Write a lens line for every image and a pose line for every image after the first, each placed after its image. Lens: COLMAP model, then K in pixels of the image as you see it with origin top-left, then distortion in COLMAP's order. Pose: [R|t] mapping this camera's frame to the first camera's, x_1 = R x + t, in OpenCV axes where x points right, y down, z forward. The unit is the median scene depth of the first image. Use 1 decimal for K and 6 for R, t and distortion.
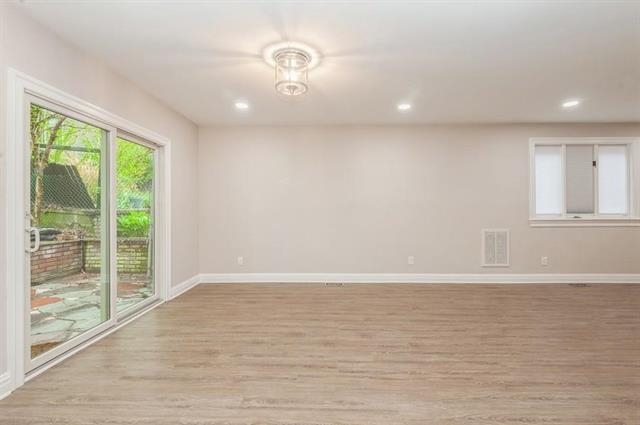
lens RADIAL K [[292.1, 0, 321.0], [0, 292.1, 211.4], [0, 0, 1]] dist [0.010393, -0.001149]
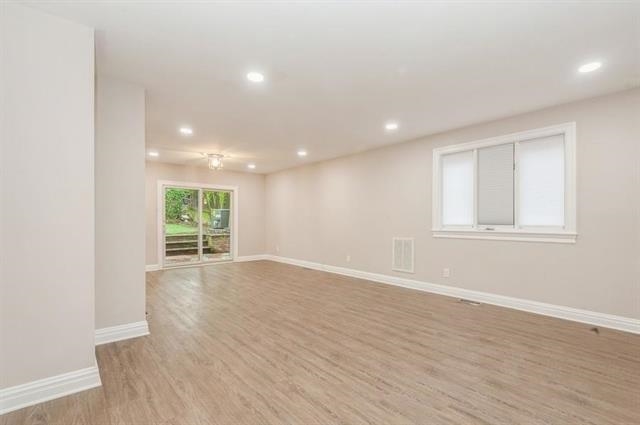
lens RADIAL K [[296.4, 0, 323.1], [0, 296.4, 226.4], [0, 0, 1]] dist [0.016757, -0.000843]
pose [[0.660445, 0.020025, -0.750607, 1.540181], [-0.004633, 0.999734, 0.022594, -0.008185], [0.750860, -0.011445, 0.660362, 0.046006]]
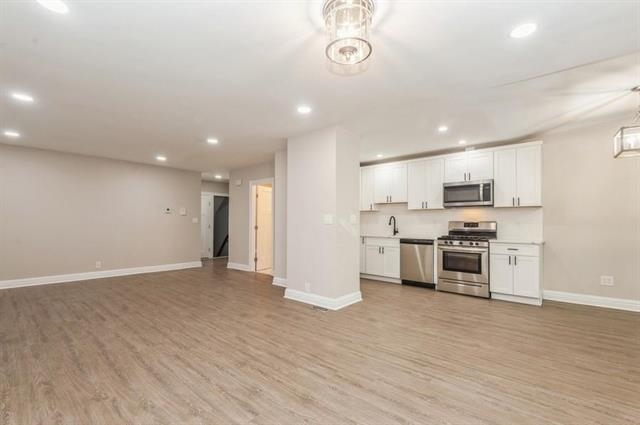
lens RADIAL K [[287.0, 0, 322.2], [0, 287.0, 216.7], [0, 0, 1]] dist [0.019396, -0.013971]
pose [[-0.756568, 0.012794, 0.653790, -0.346389], [0.003343, 0.999871, -0.015698, -0.007910], [-0.653907, -0.009691, -0.756513, 1.063384]]
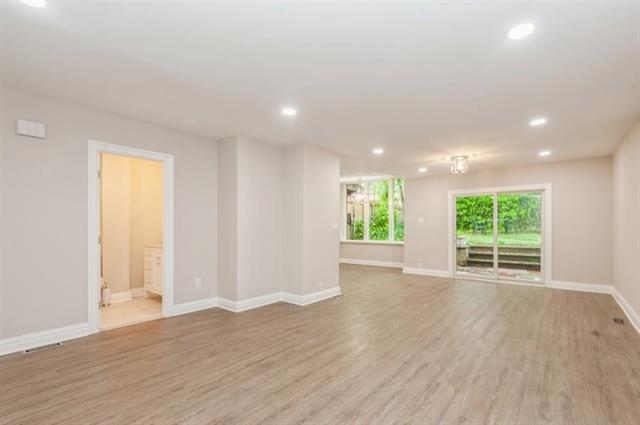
lens RADIAL K [[298.7, 0, 314.2], [0, 298.7, 226.1], [0, 0, 1]] dist [0.014101, -0.000267]
pose [[-0.631038, -0.002229, -0.775748, 1.520848], [-0.006369, 0.999977, 0.002308, -0.017511], [0.775725, 0.006397, -0.631038, 1.055932]]
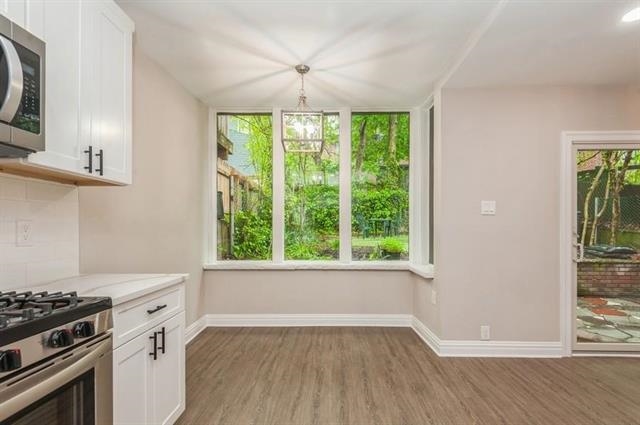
lens RADIAL K [[296.4, 0, 323.1], [0, 296.4, 226.4], [0, 0, 1]] dist [0.016757, -0.000843]
pose [[-0.016162, -0.008312, -0.999835, 0.216100], [-0.007893, 0.999935, -0.008186, -0.000725], [0.999838, 0.007759, -0.016227, -0.070004]]
